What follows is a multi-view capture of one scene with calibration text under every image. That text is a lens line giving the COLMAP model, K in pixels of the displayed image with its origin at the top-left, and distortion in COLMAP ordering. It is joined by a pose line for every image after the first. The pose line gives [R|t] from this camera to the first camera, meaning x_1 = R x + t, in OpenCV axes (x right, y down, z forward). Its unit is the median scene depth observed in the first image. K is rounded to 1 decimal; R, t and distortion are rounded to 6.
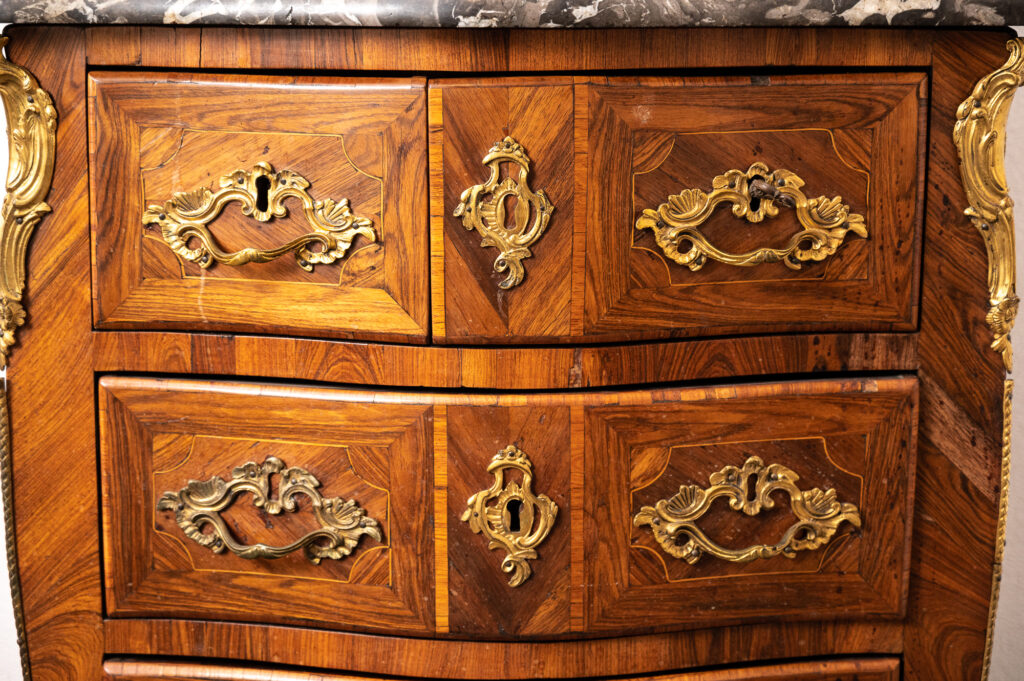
lens RADIAL K [[1815.7, 0, 507.3], [0, 1815.7, 357.6], [0, 0, 1]] dist [0.001426, 0.000000]
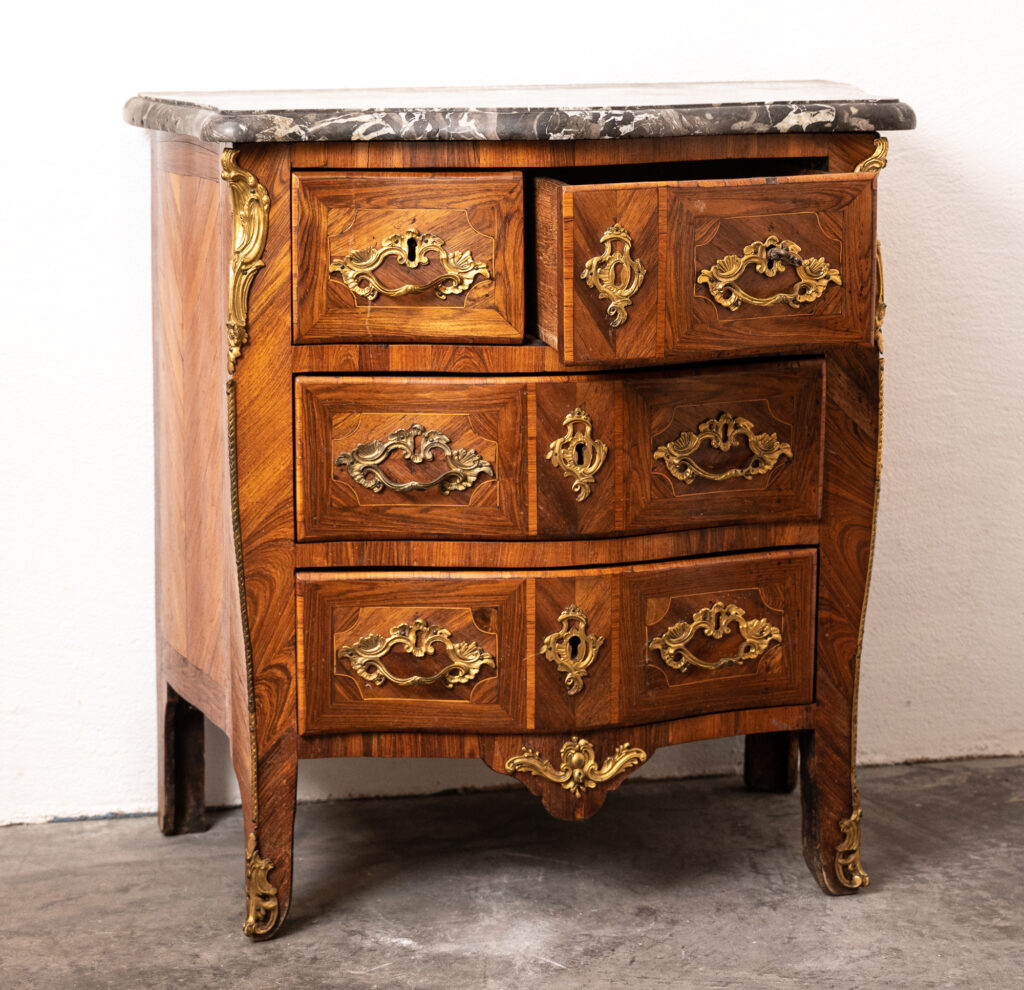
lens RADIAL K [[2441.0, 0, 428.1], [0, 2441.0, 529.8], [0, 0, 1]] dist [-0.000219, 0.000000]
pose [[0.987557, -0.044509, 0.150834, -0.434617], [0.043607, 0.999006, 0.009284, 0.125011], [-0.151097, -0.002591, 0.988516, -1.018603]]
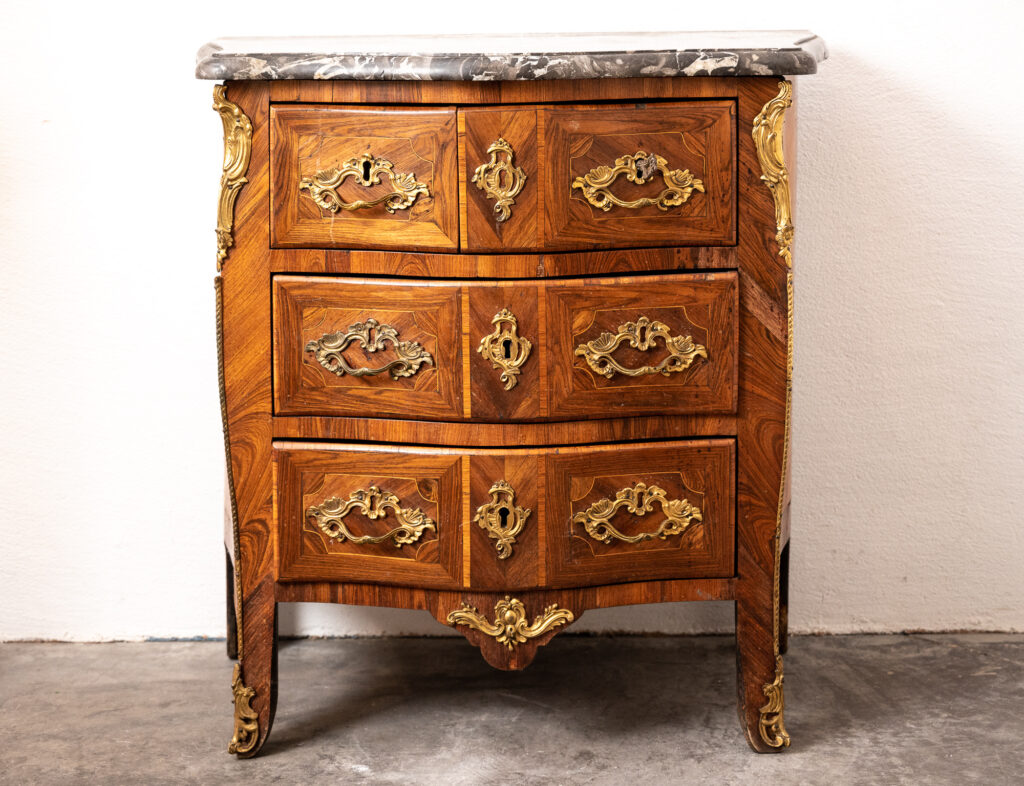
lens RADIAL K [[2040.5, 0, 516.9], [0, 2040.5, 180.6], [0, 0, 1]] dist [-0.006244, 0.000000]
pose [[0.999584, -0.009355, -0.027298, 0.069098], [0.006670, 0.995277, -0.096848, 0.115332], [0.028075, 0.096625, 0.994925, -1.000302]]
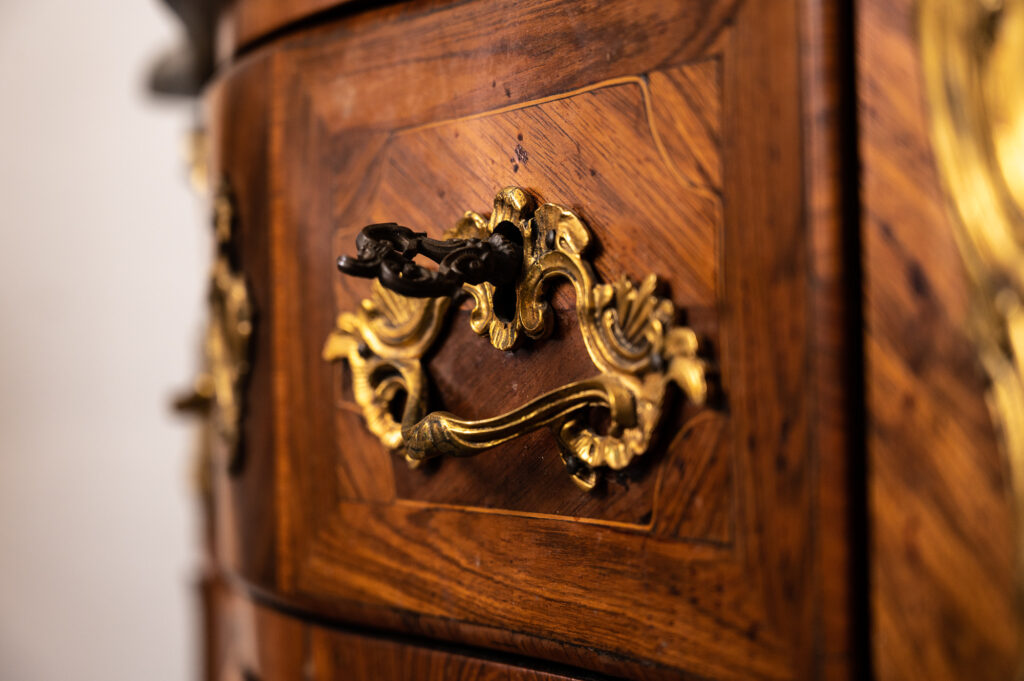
lens RADIAL K [[1791.1, 0, 511.6], [0, 1791.1, 333.1], [0, 0, 1]] dist [-0.031171, 0.000000]
pose [[0.352937, -0.015662, -0.935516, 0.471313], [-0.159580, 0.984202, -0.076681, -0.049687], [0.921938, 0.176353, 0.344862, 0.863865]]
